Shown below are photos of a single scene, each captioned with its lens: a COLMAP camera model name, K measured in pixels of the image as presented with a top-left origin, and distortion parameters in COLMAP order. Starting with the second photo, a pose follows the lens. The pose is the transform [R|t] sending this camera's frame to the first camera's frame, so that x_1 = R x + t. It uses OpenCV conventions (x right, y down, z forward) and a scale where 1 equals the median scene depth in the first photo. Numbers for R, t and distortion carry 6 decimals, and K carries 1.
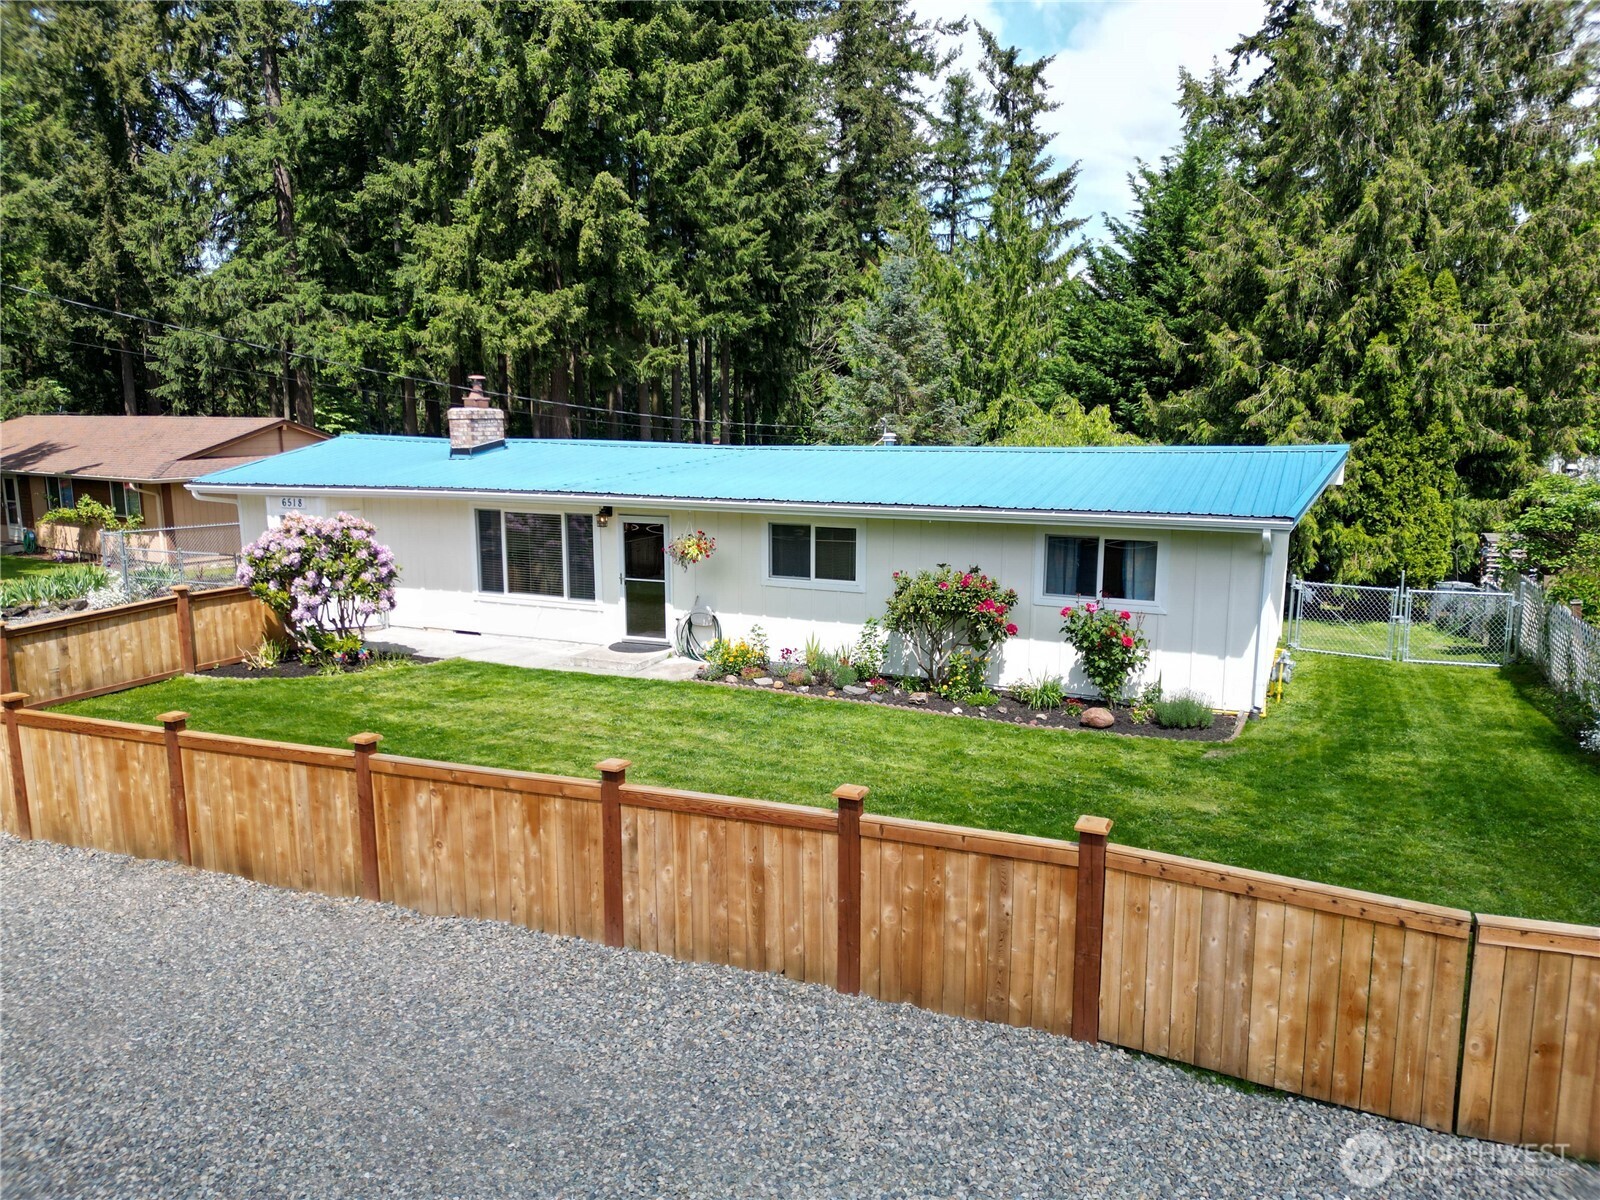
lens RADIAL K [[1116.2, 0, 803.6], [0, 1116.2, 605.8], [0, 0, 1]] dist [0.060154, -0.065078]
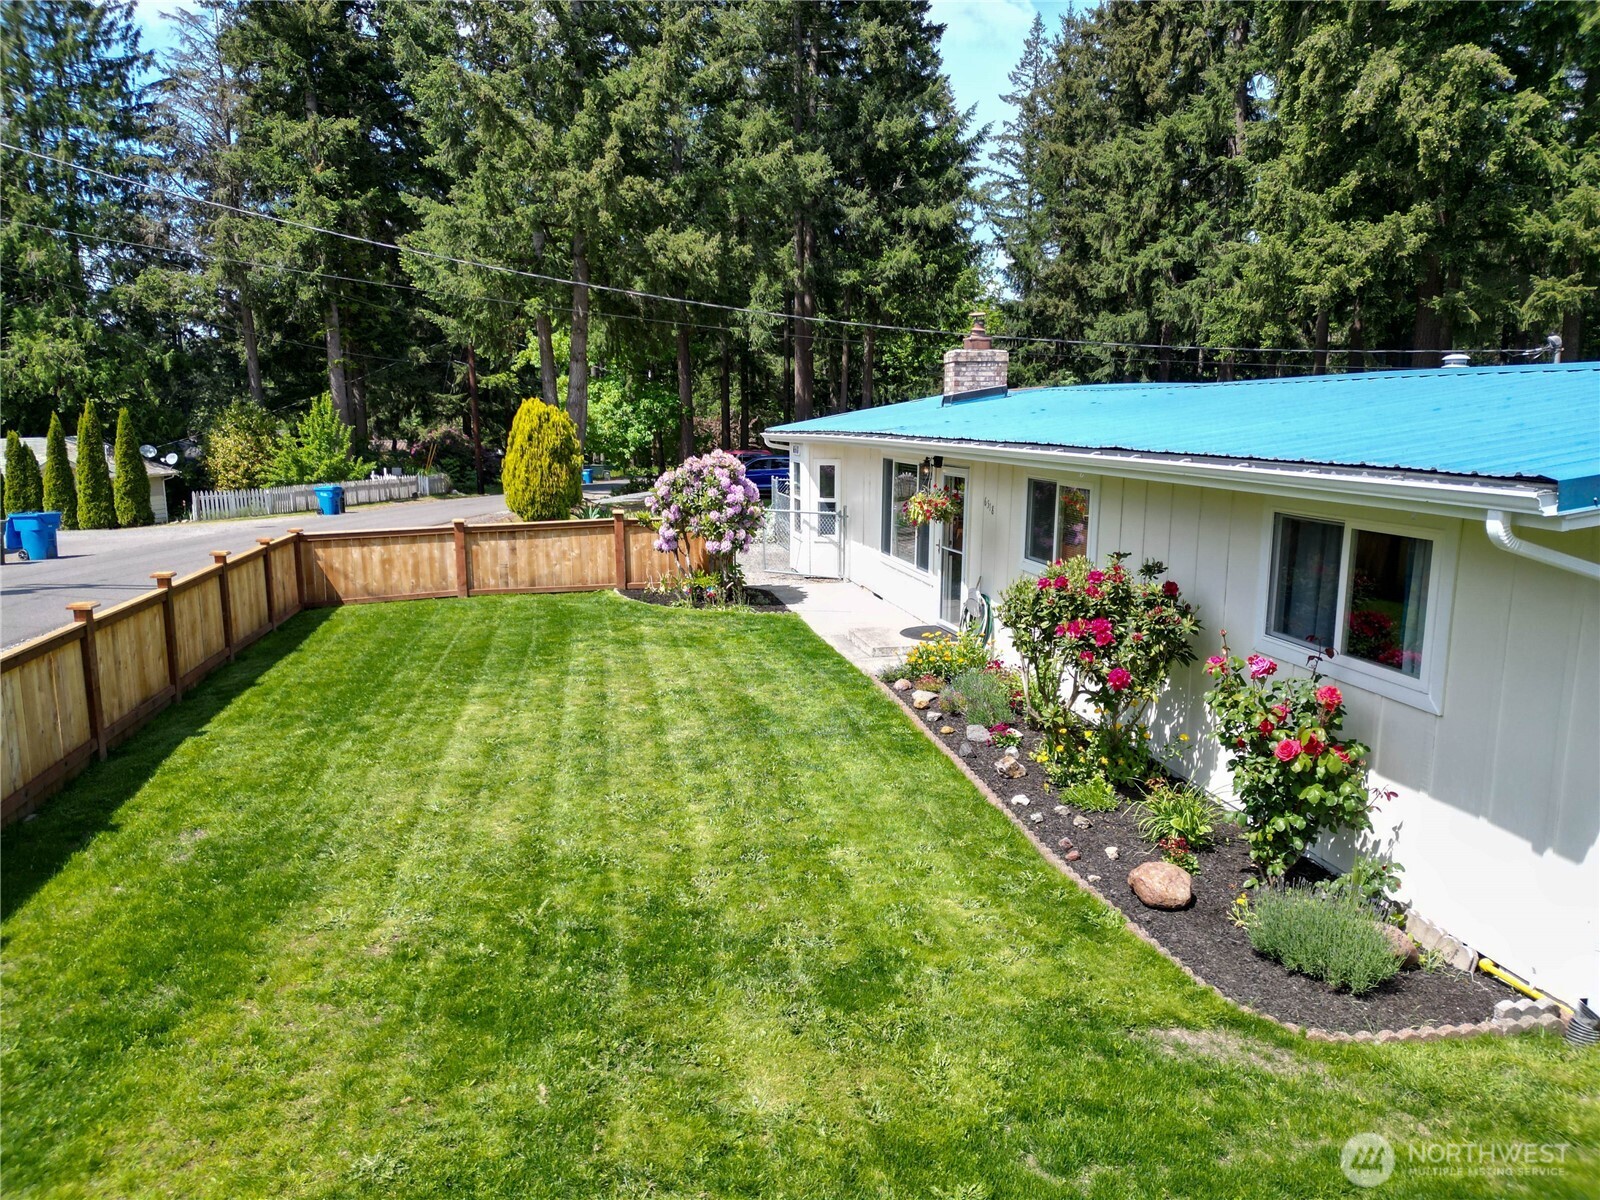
lens RADIAL K [[1116.2, 0, 803.6], [0, 1116.2, 605.8], [0, 0, 1]] dist [0.060154, -0.065078]
pose [[0.574149, 0.137394, -0.807141, 0.367803], [-0.138598, 0.987902, 0.069574, -0.021010], [0.806935, 0.071922, 0.586245, 0.394089]]
